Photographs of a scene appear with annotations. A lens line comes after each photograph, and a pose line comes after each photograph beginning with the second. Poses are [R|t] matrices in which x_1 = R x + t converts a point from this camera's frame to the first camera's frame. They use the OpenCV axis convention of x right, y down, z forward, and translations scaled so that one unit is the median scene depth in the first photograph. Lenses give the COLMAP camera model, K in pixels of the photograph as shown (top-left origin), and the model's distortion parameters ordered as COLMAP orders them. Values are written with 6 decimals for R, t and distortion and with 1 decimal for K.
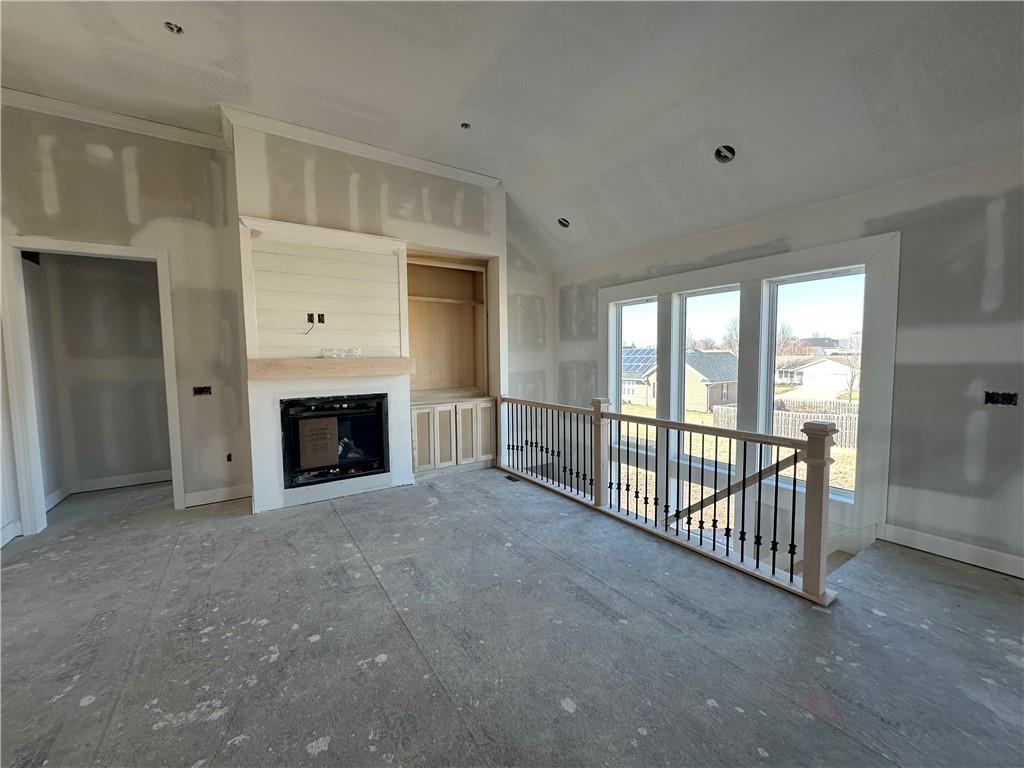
lens RADIAL K [[406.3, 0, 510.3], [0, 406.3, 383.5], [0, 0, 1]] dist [-0.001169, 0.000352]
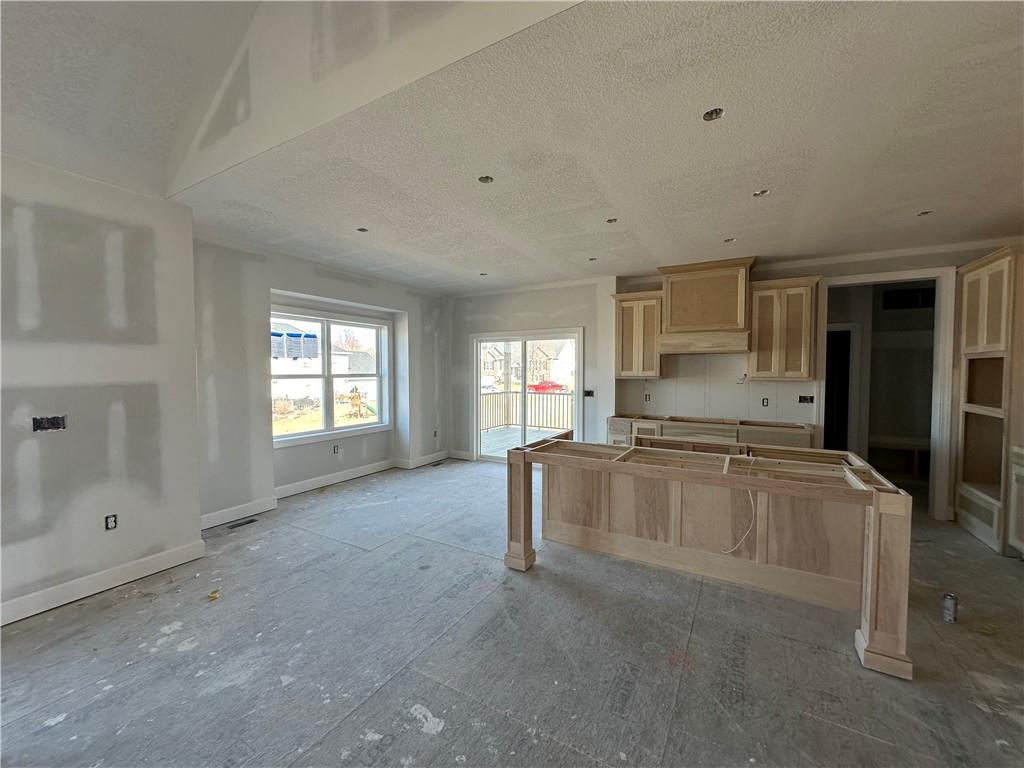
lens RADIAL K [[406.3, 0, 510.5], [0, 406.3, 383.7], [0, 0, 1]] dist [-0.001169, 0.000352]
pose [[-0.447570, -0.019073, 0.894045, -0.078912], [0.065381, 0.996399, 0.053987, -0.025055], [-0.891855, 0.082616, -0.444712, 0.323215]]
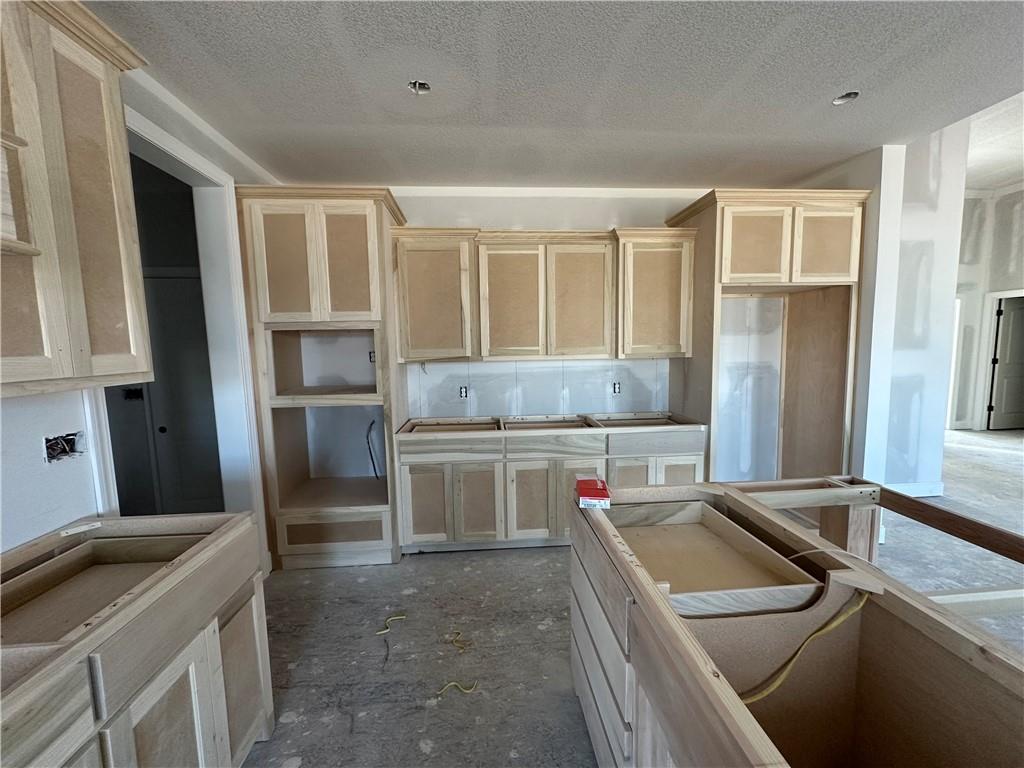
lens RADIAL K [[406.3, 0, 511.9], [0, 406.3, 383.0], [0, 0, 1]] dist [-0.001169, 0.000352]
pose [[-0.482754, 0.104798, -0.869463, 0.733085], [-0.036230, 0.989574, 0.139391, 0.020352], [0.875006, 0.098792, -0.473924, -0.471446]]
